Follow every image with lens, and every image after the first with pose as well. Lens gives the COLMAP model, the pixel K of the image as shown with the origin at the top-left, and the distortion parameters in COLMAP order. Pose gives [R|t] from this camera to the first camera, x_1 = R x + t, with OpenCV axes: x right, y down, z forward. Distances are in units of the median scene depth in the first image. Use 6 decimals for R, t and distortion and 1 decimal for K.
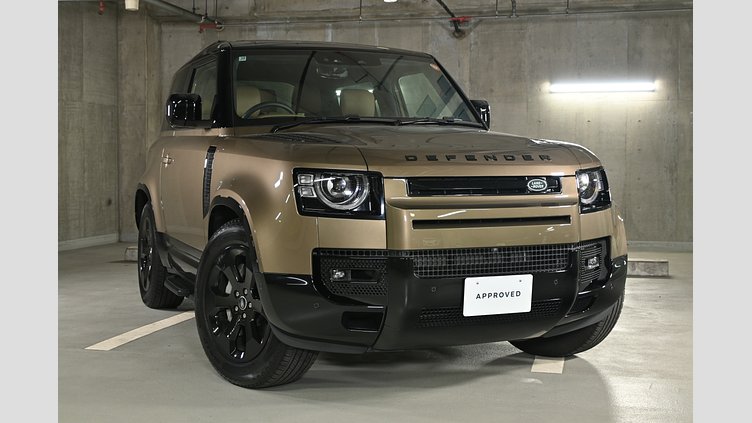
lens RADIAL K [[1033.4, 0, 368.9], [0, 1033.4, 210.8], [0, 0, 1]] dist [0.023950, 0.000000]
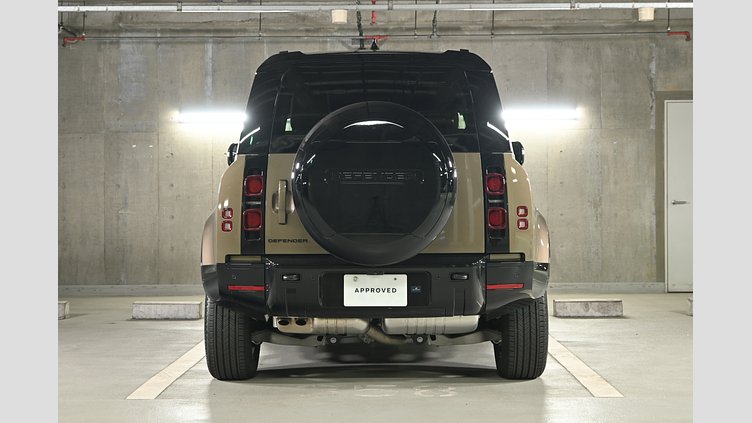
lens RADIAL K [[1396.4, 0, 372.1], [0, 1396.4, 206.2], [0, 0, 1]] dist [0.070748, 0.000000]
pose [[0.970750, -0.009787, 0.239894, -0.201555], [0.019619, 0.999061, -0.038632, 0.006249], [-0.239290, 0.042208, 0.970030, -0.161378]]
